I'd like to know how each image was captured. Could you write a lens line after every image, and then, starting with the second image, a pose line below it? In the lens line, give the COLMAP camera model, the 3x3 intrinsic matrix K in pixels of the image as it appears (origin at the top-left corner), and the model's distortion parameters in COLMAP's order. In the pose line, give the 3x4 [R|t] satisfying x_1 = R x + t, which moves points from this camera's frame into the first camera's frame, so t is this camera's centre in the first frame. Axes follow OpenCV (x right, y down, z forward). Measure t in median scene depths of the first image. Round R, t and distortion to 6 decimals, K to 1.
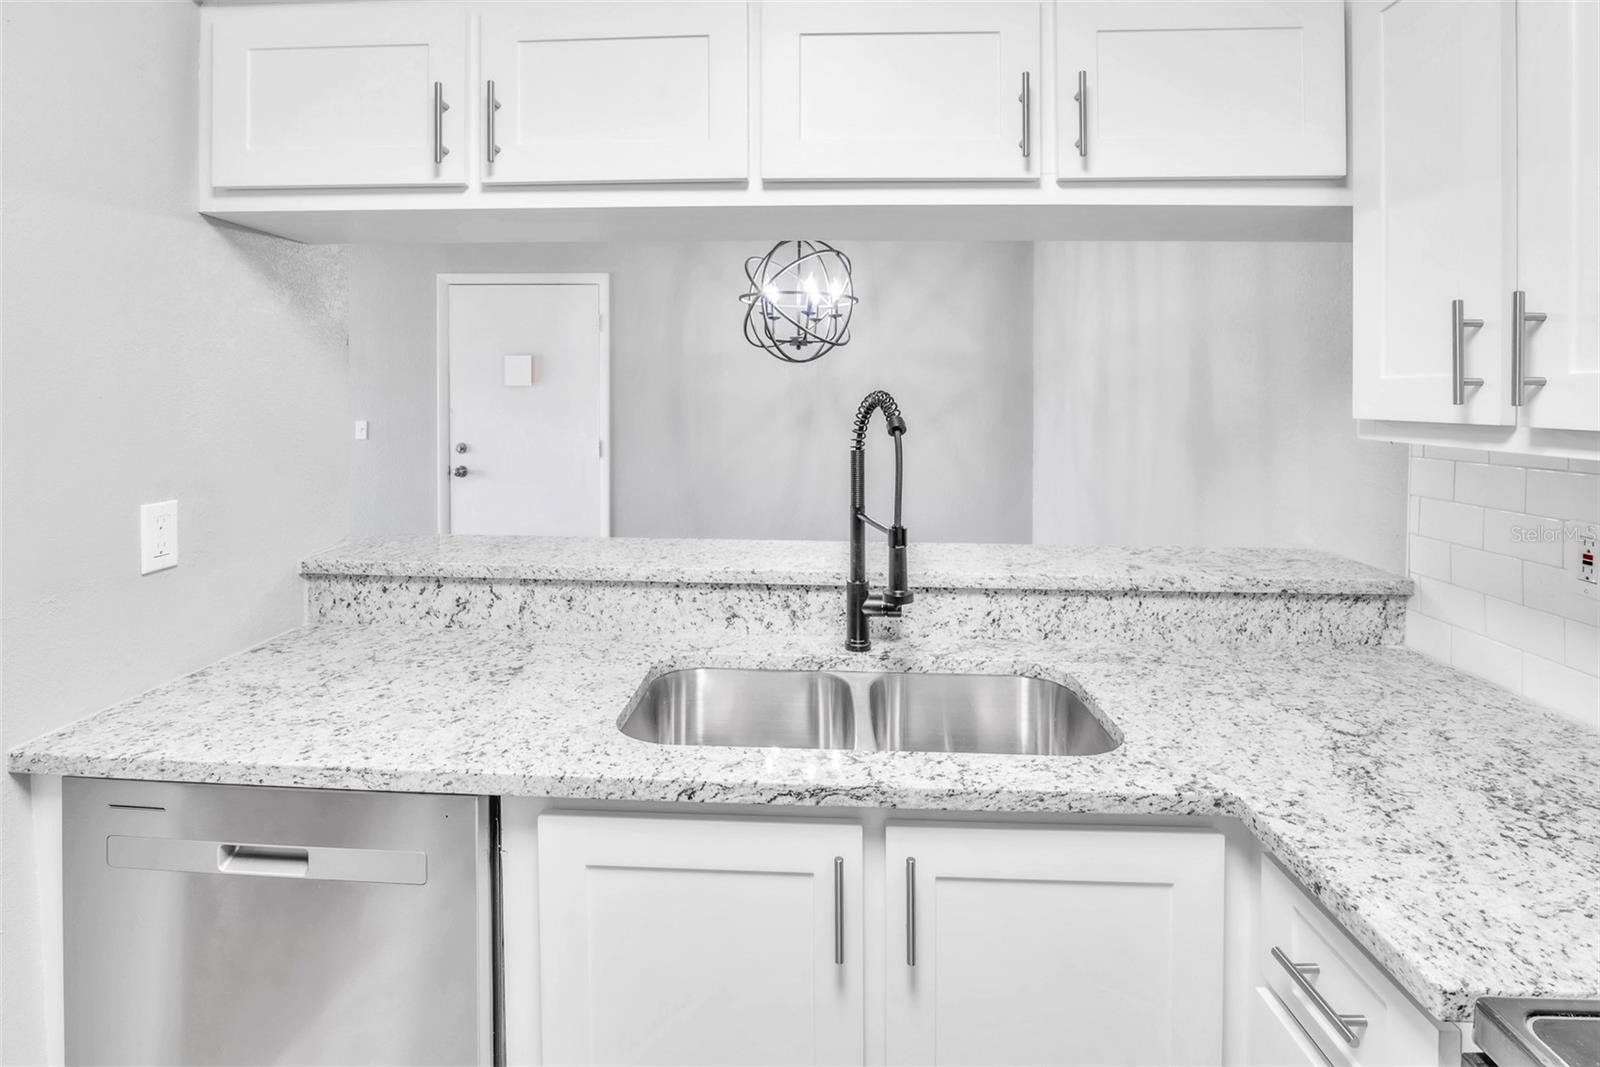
lens RADIAL K [[785.8, 0, 796.5], [0, 785.8, 404.7], [0, 0, 1]] dist [-0.015570, 0.000337]
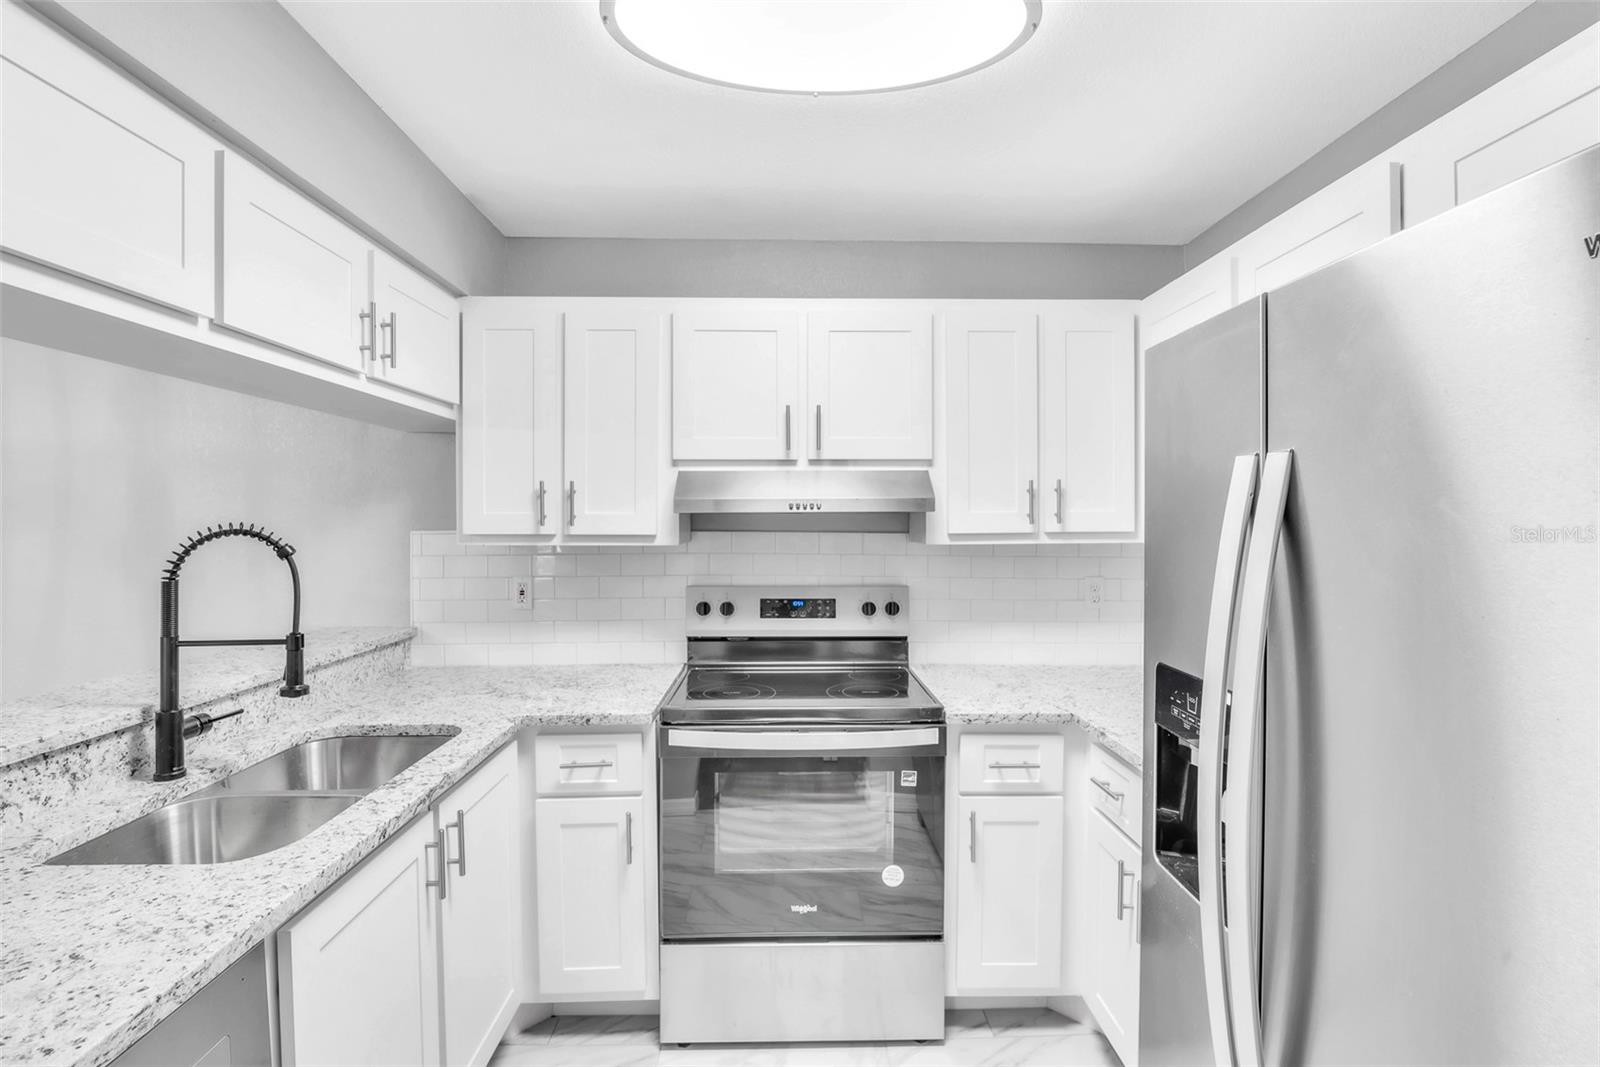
lens RADIAL K [[719.6, 0, 797.1], [0, 719.6, 523.5], [0, 0, 1]] dist [-0.000010, -0.000480]
pose [[-0.063653, -0.012251, 0.997897, -0.871131], [0.014157, 0.999813, 0.013177, -0.016704], [-0.997872, 0.014966, -0.063467, 0.242468]]
